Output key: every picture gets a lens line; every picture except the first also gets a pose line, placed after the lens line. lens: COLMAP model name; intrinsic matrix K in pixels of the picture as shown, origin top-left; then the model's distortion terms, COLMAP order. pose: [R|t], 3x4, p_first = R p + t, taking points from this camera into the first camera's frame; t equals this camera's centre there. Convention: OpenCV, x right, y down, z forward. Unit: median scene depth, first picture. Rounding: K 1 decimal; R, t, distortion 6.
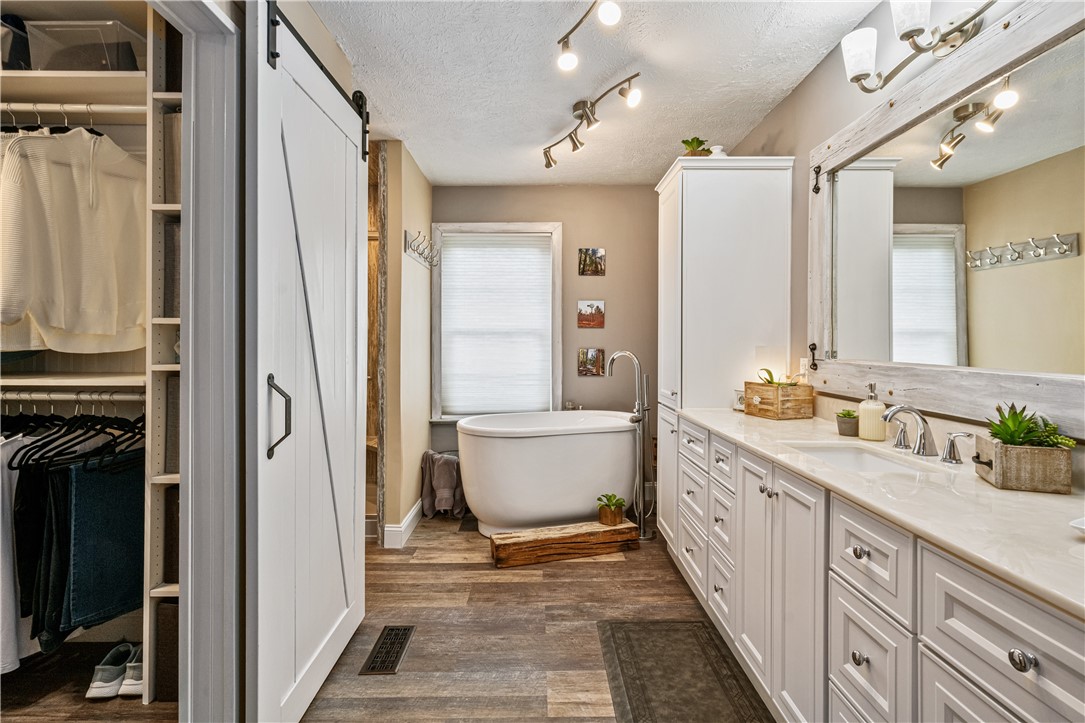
lens RADIAL K [[516.5, 0, 542.5], [0, 516.5, 361.5], [0, 0, 1]] dist [-0.002105, 0.000047]
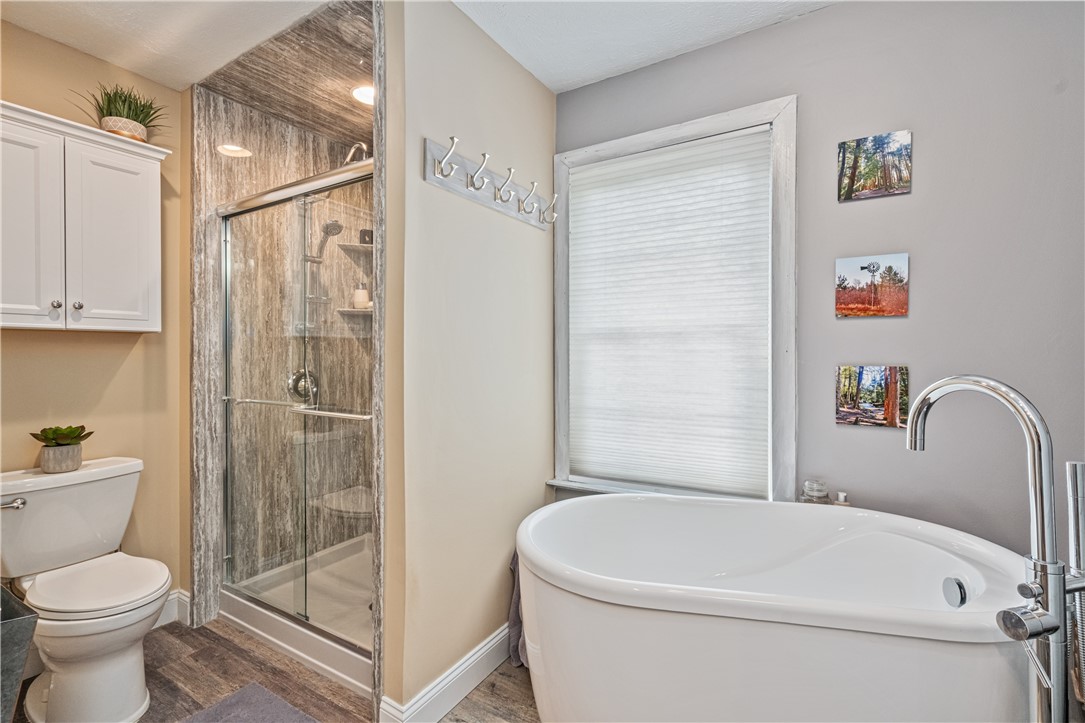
lens RADIAL K [[494.8, 0, 542.5], [0, 494.8, 361.5], [0, 0, 1]] dist [0.001974, 0.000288]
pose [[0.850453, 0.002641, -0.526044, 0.078556], [-0.015417, 0.999683, -0.019905, -0.015431], [0.525825, 0.025038, 0.850224, 0.500839]]
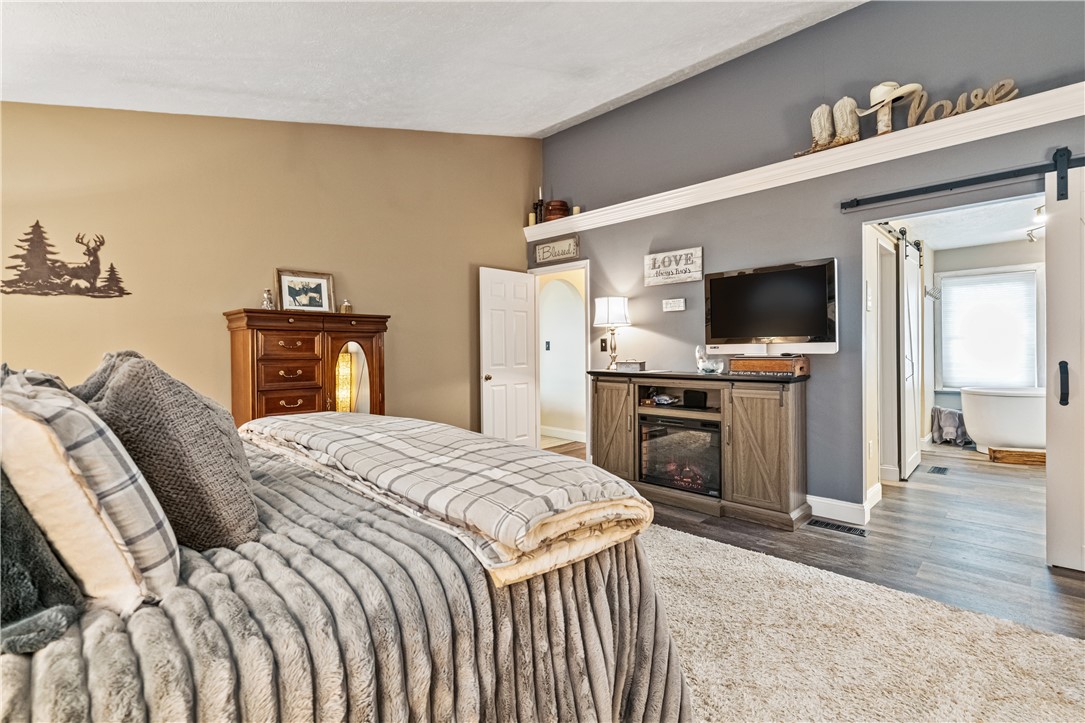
lens RADIAL K [[493.0, 0, 539.7], [0, 493.0, 348.5], [0, 0, 1]] dist [-0.001541, 0.000157]
pose [[0.707092, -0.007272, -0.707084, 0.009620], [-0.010607, 0.999726, -0.020889, 0.024905], [0.707042, 0.022270, 0.706821, -1.057421]]
